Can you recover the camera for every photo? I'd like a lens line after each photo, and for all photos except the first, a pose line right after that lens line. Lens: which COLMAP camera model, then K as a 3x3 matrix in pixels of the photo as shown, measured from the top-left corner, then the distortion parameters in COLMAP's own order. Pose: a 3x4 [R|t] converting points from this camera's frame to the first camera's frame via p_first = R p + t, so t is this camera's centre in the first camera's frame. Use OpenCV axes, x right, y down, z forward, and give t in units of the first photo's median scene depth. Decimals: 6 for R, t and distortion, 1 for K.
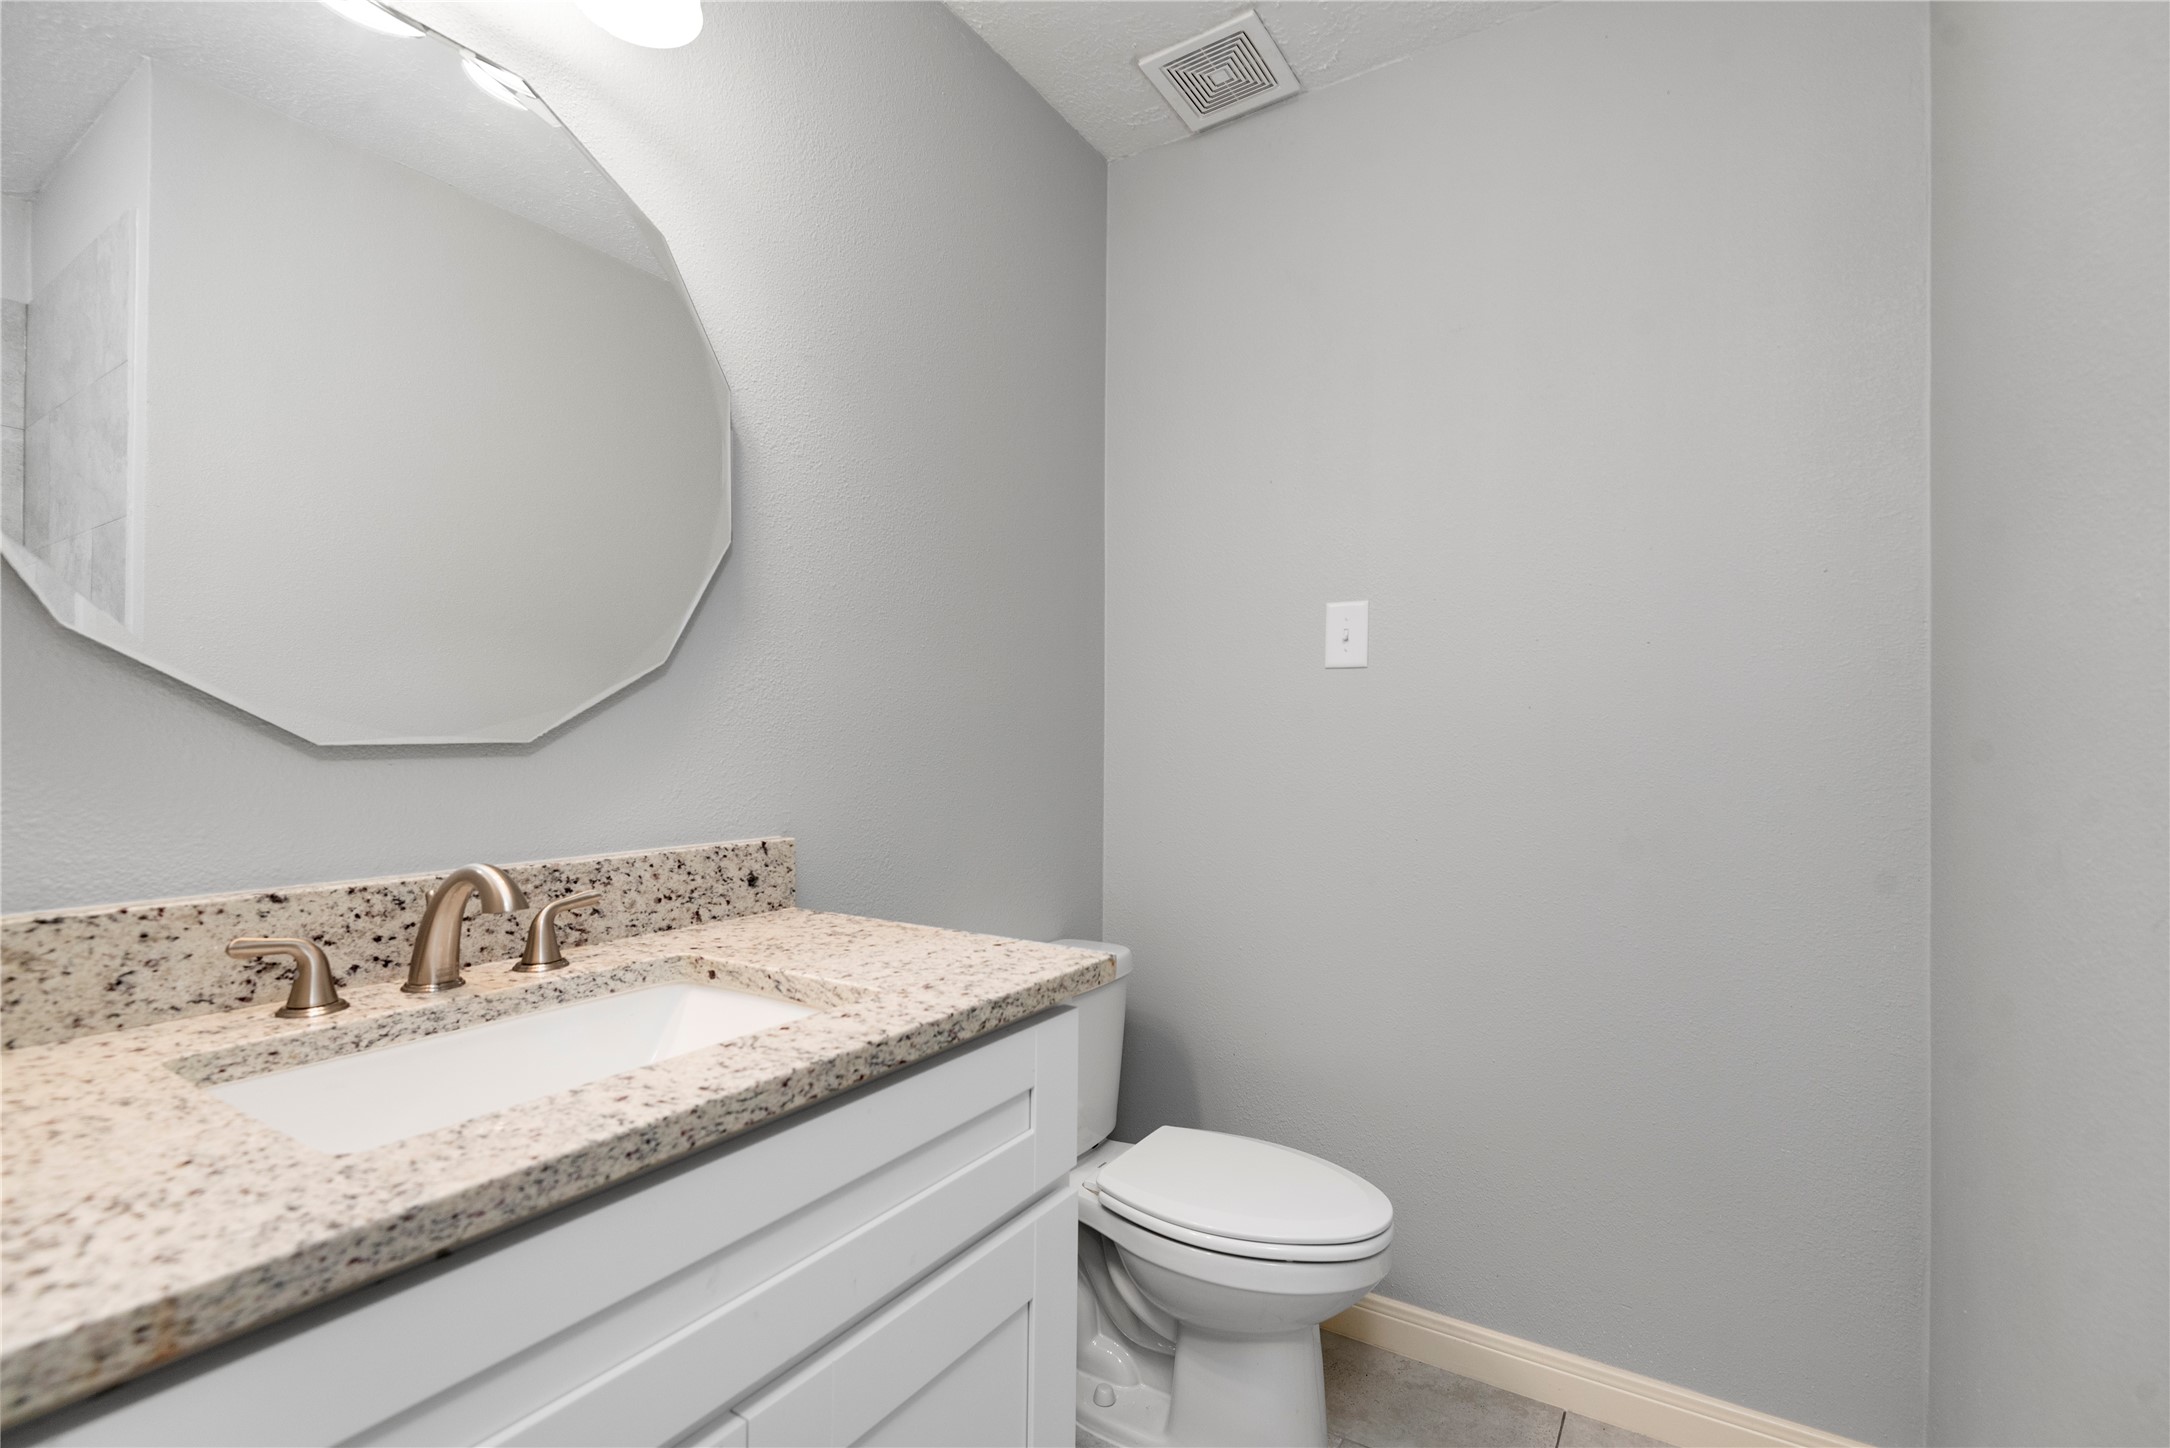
lens RADIAL K [[978.6, 0, 1076.6], [0, 978.6, 733.9], [0, 0, 1]] dist [0.026622, -0.014043]
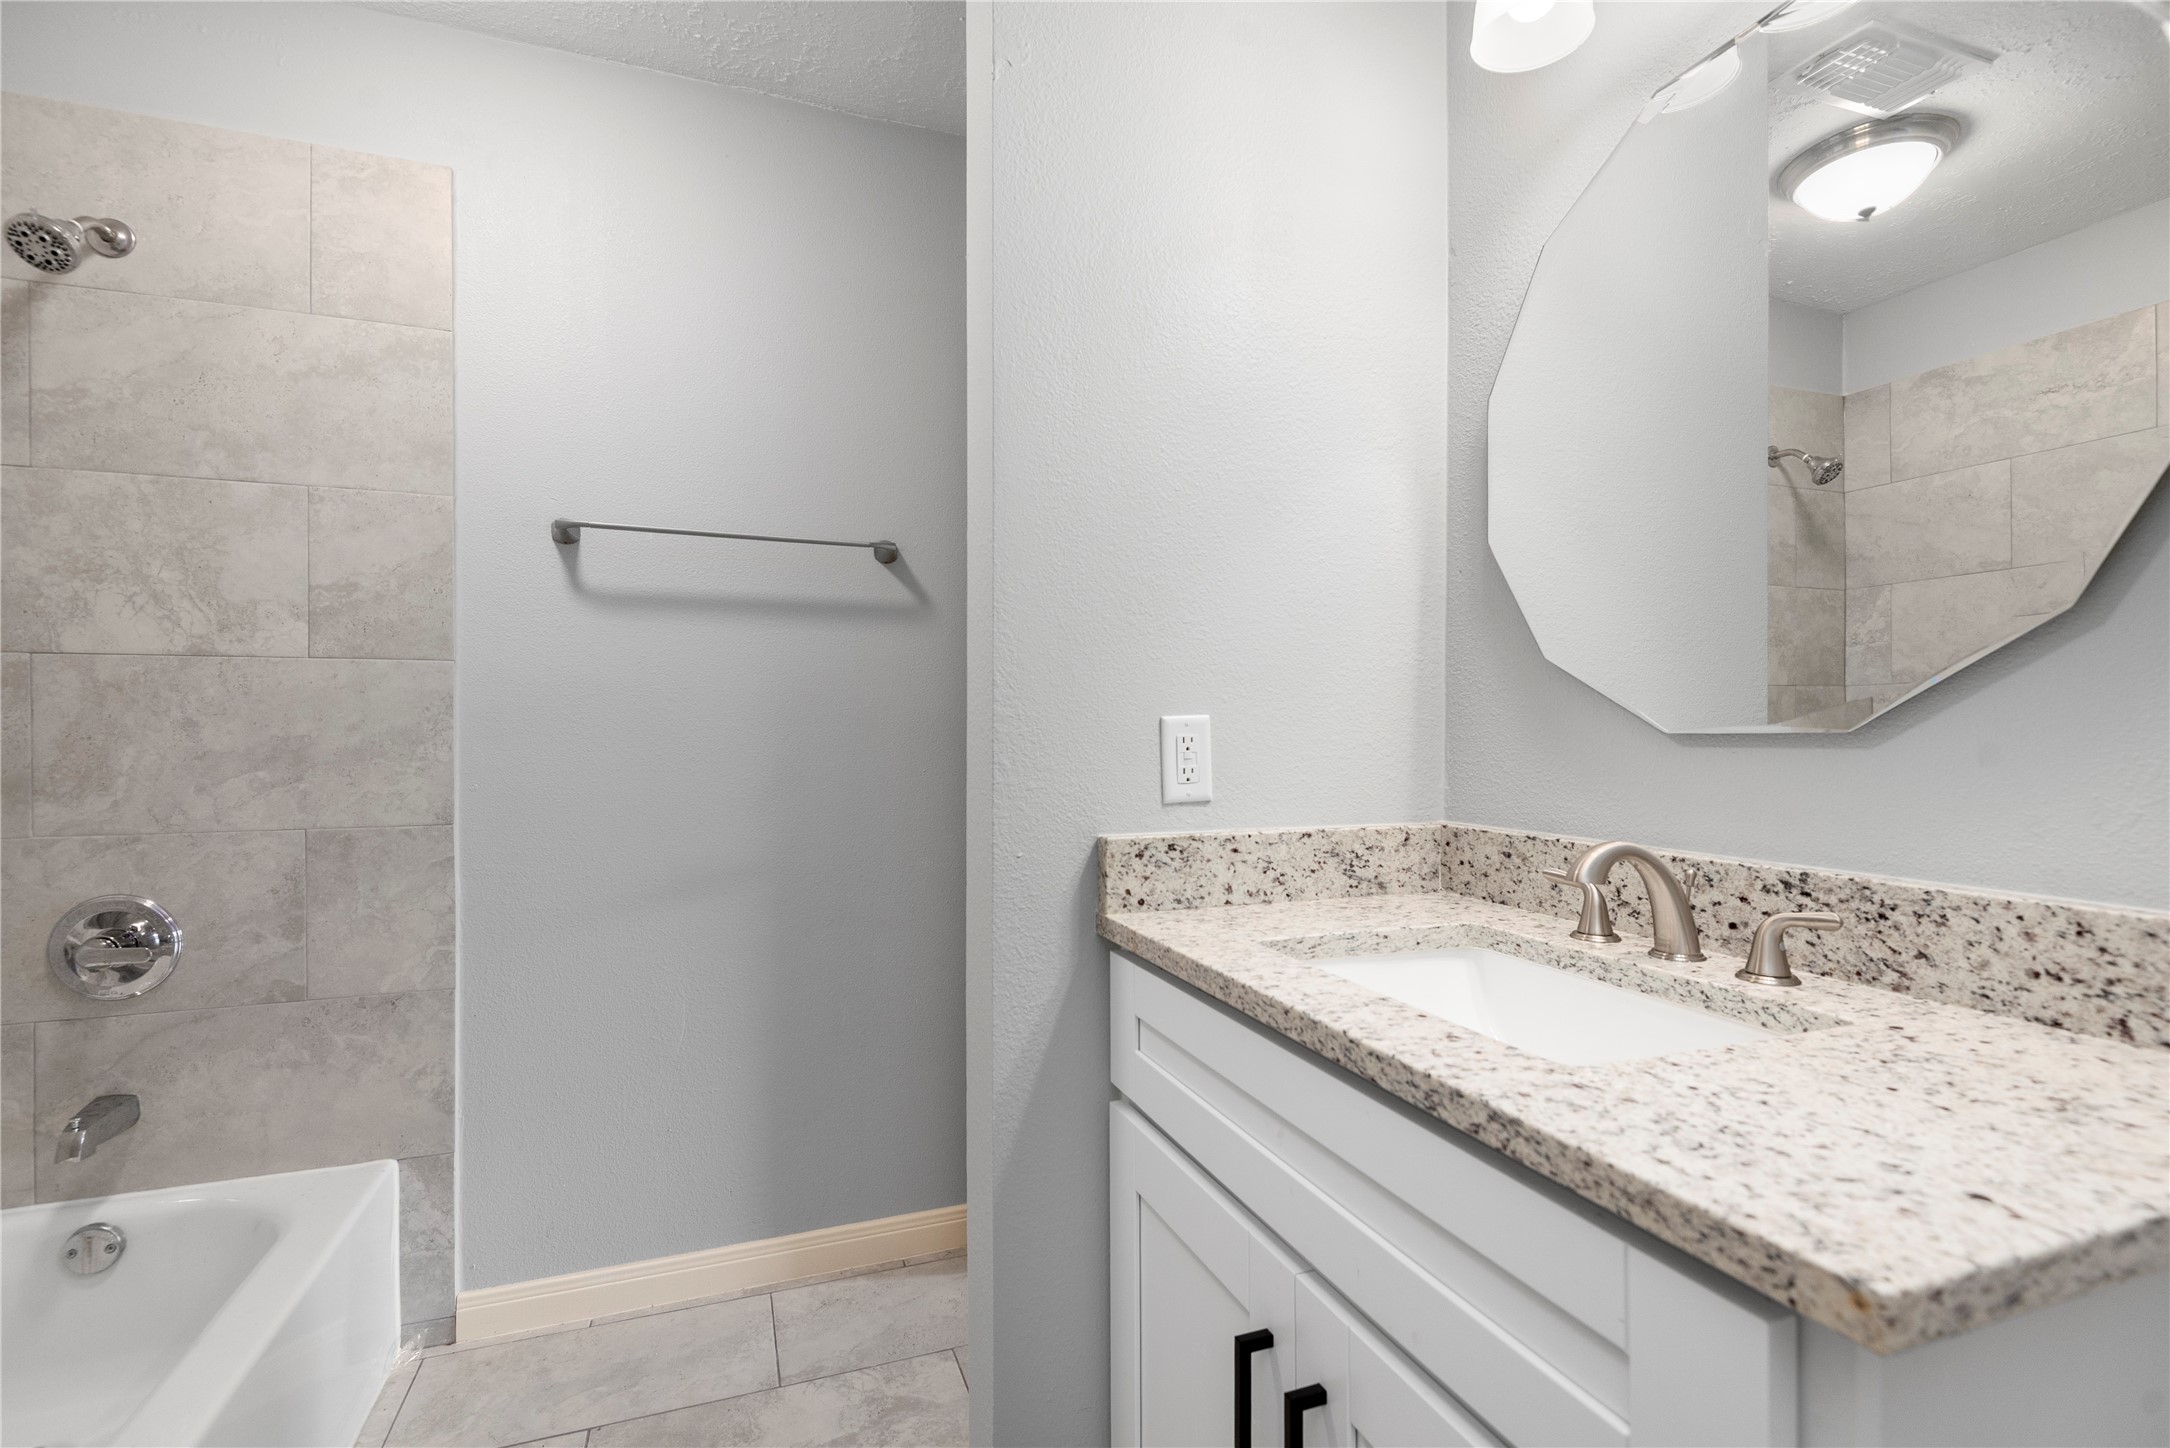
lens RADIAL K [[978.6, 0, 1074.0], [0, 978.6, 727.4], [0, 0, 1]] dist [0.026622, -0.014043]
pose [[-0.602993, -0.003309, -0.797740, 0.538986], [0.005121, 0.999955, -0.008019, 0.008474], [0.797730, -0.008920, -0.602949, 0.993389]]
